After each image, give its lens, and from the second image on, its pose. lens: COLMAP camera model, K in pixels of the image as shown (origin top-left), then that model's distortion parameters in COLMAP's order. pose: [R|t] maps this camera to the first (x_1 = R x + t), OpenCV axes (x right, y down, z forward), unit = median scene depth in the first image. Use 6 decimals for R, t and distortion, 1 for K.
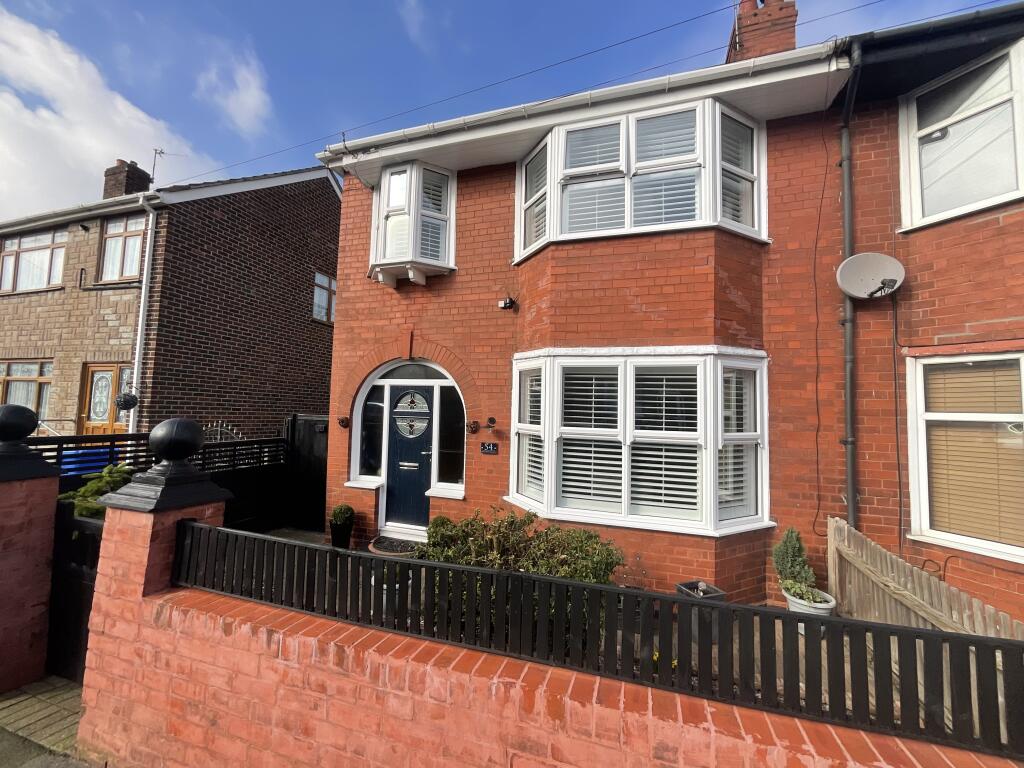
lens RADIAL K [[416.3, 0, 513.2], [0, 416.3, 387.4], [0, 0, 1]] dist [-0.001249, -0.000102]
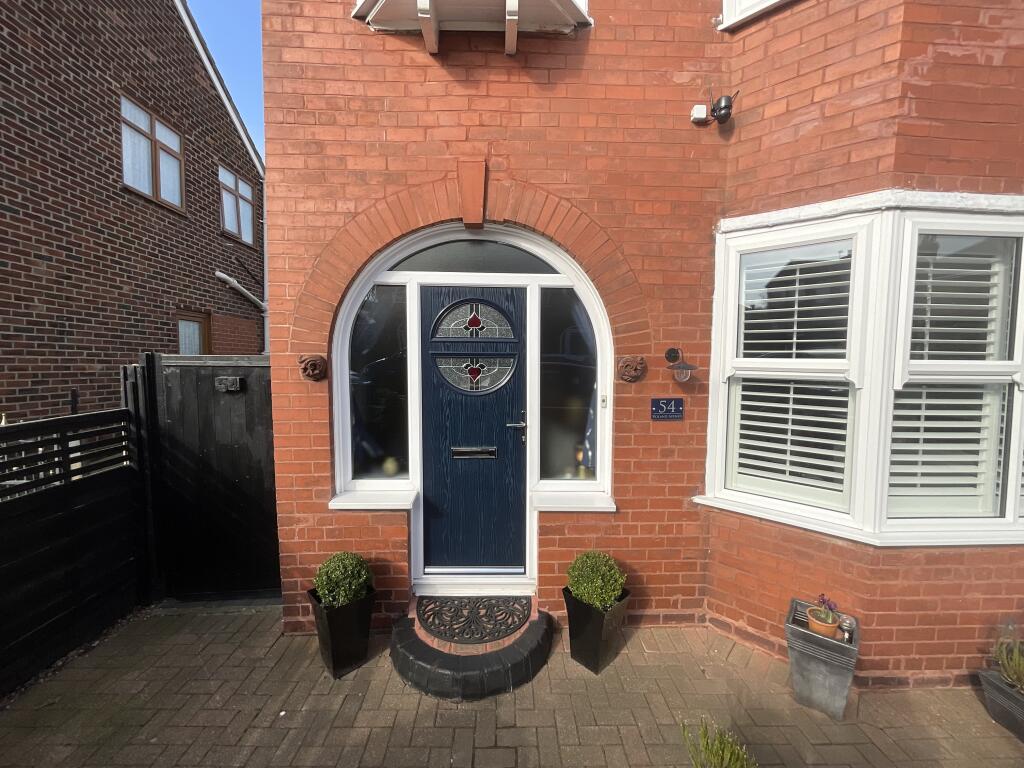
lens RADIAL K [[416.3, 0, 511.1], [0, 416.3, 385.0], [0, 0, 1]] dist [-0.001249, -0.000102]
pose [[0.940109, -0.041498, 0.338340, -0.377363], [-0.000911, 0.992253, 0.124233, 0.049396], [-0.340874, -0.117100, 0.932787, 0.544012]]
